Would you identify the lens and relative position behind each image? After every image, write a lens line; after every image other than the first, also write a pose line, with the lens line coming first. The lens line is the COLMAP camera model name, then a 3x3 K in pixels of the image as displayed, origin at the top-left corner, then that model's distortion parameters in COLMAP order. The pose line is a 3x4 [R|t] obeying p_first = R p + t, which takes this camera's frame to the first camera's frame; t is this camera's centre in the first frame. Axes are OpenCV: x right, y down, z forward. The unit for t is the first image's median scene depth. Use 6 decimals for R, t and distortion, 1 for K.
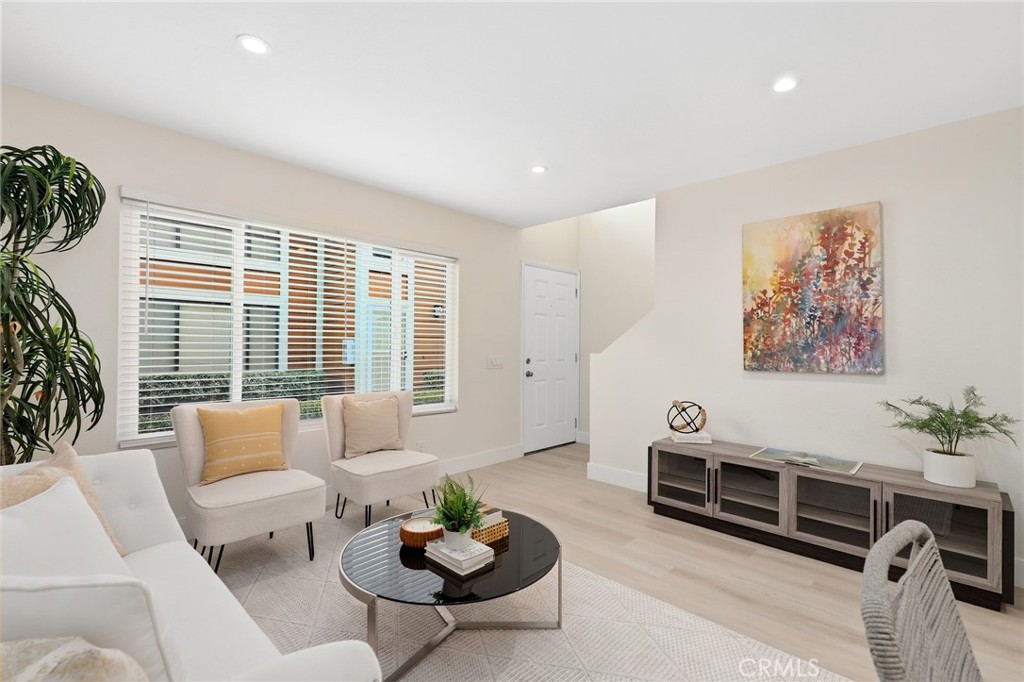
lens RADIAL K [[462.9, 0, 512.0], [0, 462.9, 341.0], [0, 0, 1]] dist [0.000844, 0.000125]
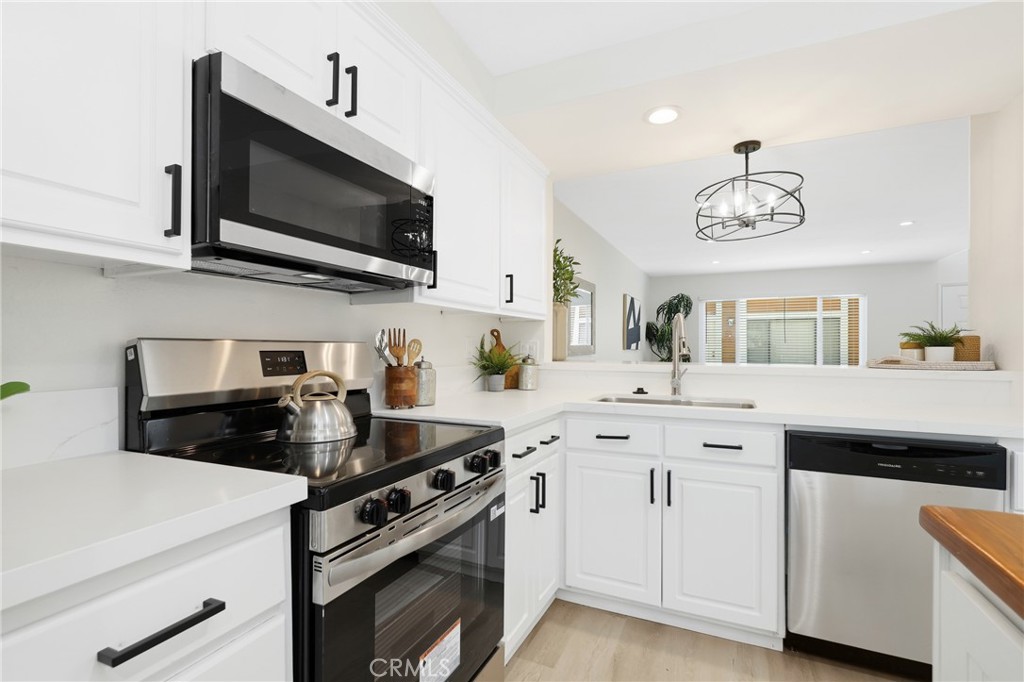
lens RADIAL K [[463.0, 0, 512.6], [0, 463.0, 346.1], [0, 0, 1]] dist [-0.001653, -0.000144]
pose [[0.325756, -0.008456, -0.945416, 1.522567], [0.010034, 0.999935, -0.005486, 0.007287], [0.945400, -0.007699, 0.325820, -1.089031]]
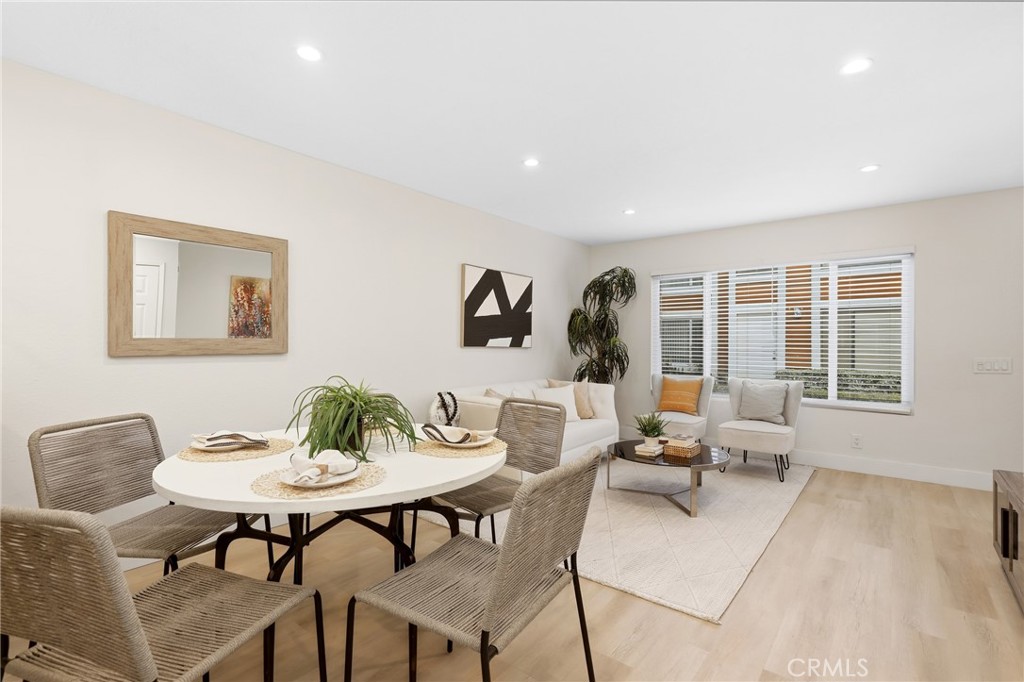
lens RADIAL K [[467.1, 0, 519.9], [0, 467.1, 343.3], [0, 0, 1]] dist [0.001531, -0.000125]
pose [[0.092757, -0.007294, -0.995662, 1.116788], [0.003220, 0.999970, -0.007025, 0.015948], [0.995684, -0.002554, 0.092778, 0.170012]]
